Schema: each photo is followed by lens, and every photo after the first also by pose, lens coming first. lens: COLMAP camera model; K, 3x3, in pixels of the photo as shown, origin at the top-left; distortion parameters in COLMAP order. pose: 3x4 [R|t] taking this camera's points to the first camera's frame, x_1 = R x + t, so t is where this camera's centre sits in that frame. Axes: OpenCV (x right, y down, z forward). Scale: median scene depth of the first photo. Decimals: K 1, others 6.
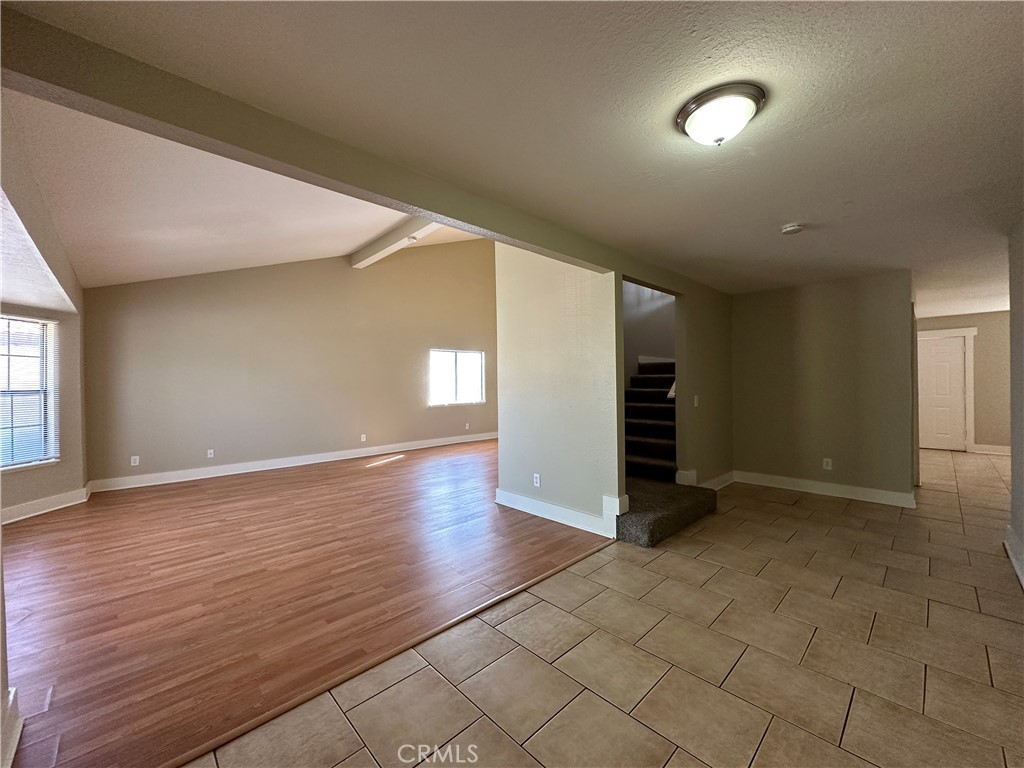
lens RADIAL K [[406.9, 0, 510.0], [0, 406.9, 384.6], [0, 0, 1]] dist [-0.003907, 0.000897]
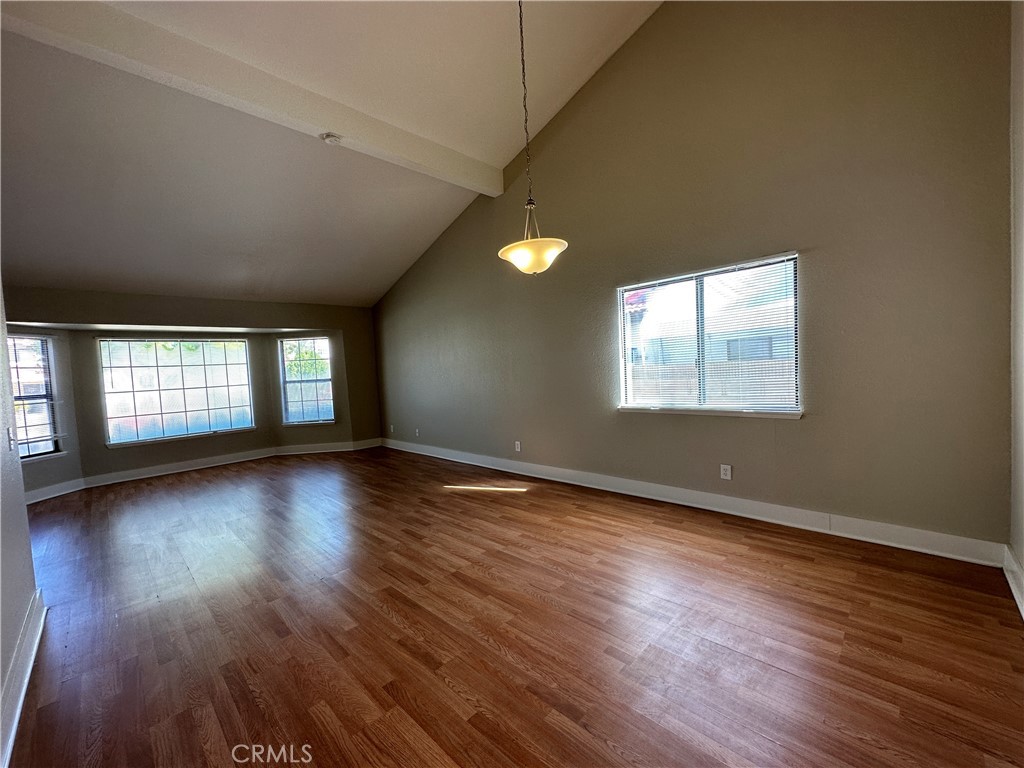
lens RADIAL K [[406.9, 0, 506.0], [0, 406.9, 382.0], [0, 0, 1]] dist [-0.003907, 0.000897]
pose [[0.032161, 0.045298, -0.998456, 0.696168], [0.050027, 0.997647, 0.046872, -0.019386], [0.998230, -0.051457, 0.029819, 2.183905]]
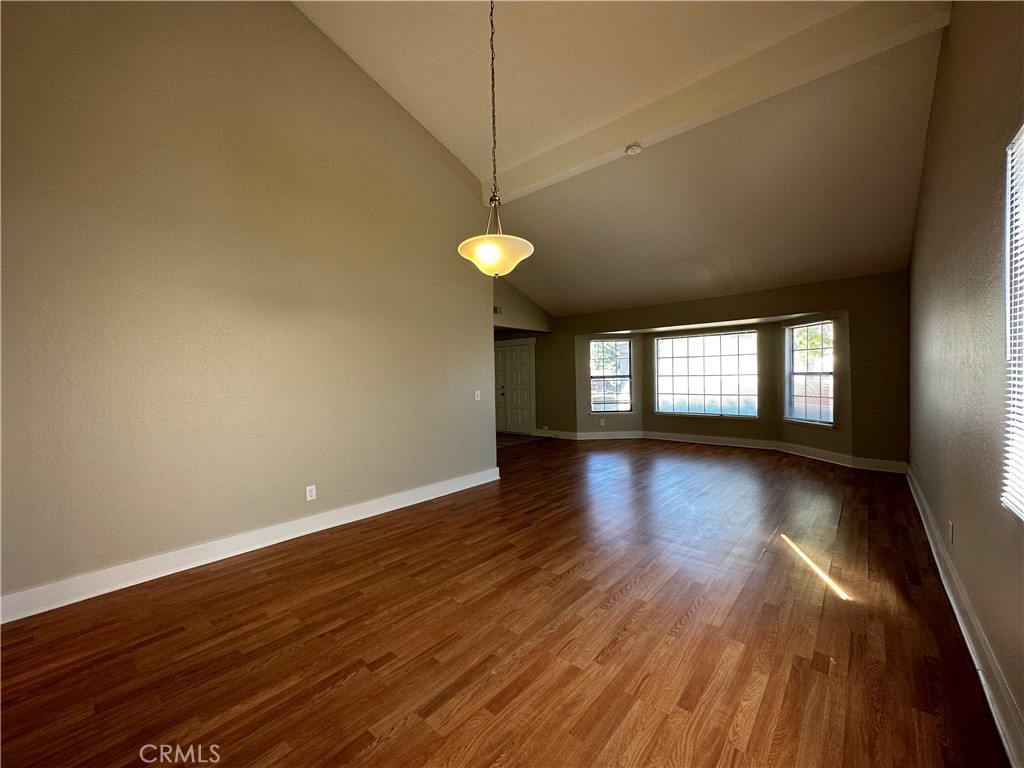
lens RADIAL K [[406.9, 0, 518.2], [0, 406.9, 383.7], [0, 0, 1]] dist [-0.003907, 0.000897]
pose [[-0.994156, 0.031187, -0.103353, 0.029870], [0.028802, 0.999285, 0.024487, -0.014830], [0.104043, 0.021367, -0.994343, 2.907396]]
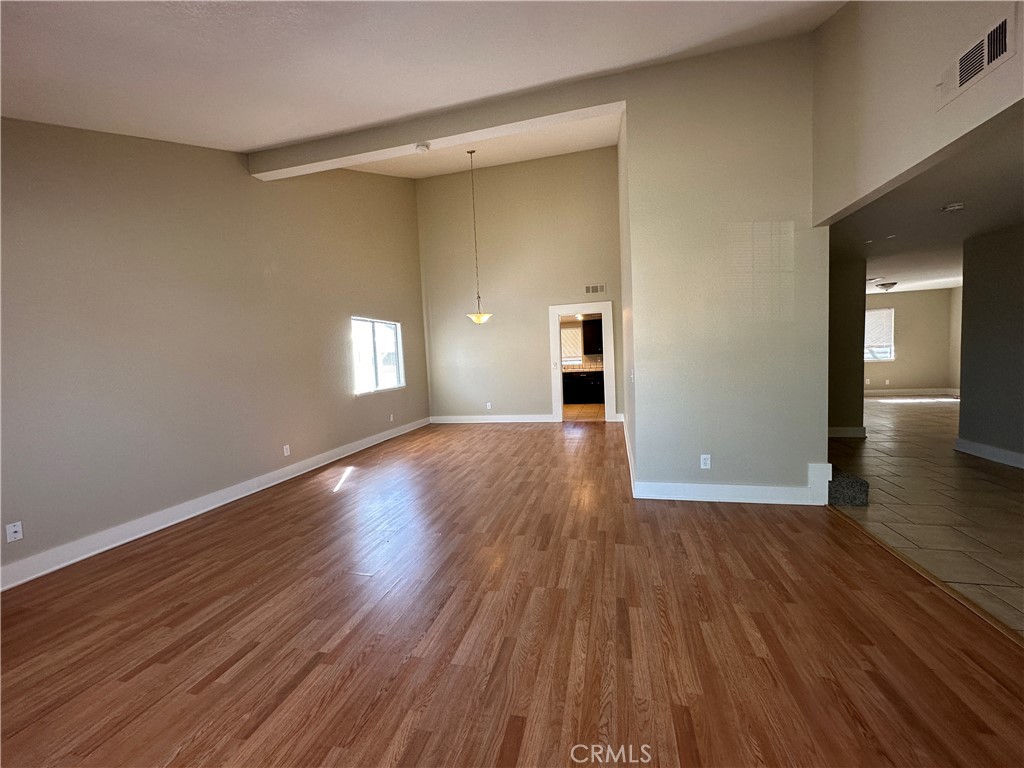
lens RADIAL K [[406.9, 0, 509.9], [0, 406.9, 386.4], [0, 0, 1]] dist [-0.003907, 0.000897]
pose [[0.844027, -0.065760, 0.532254, -0.903880], [0.037989, 0.997292, 0.062974, 0.003960], [-0.534954, -0.032932, 0.844239, 0.602811]]
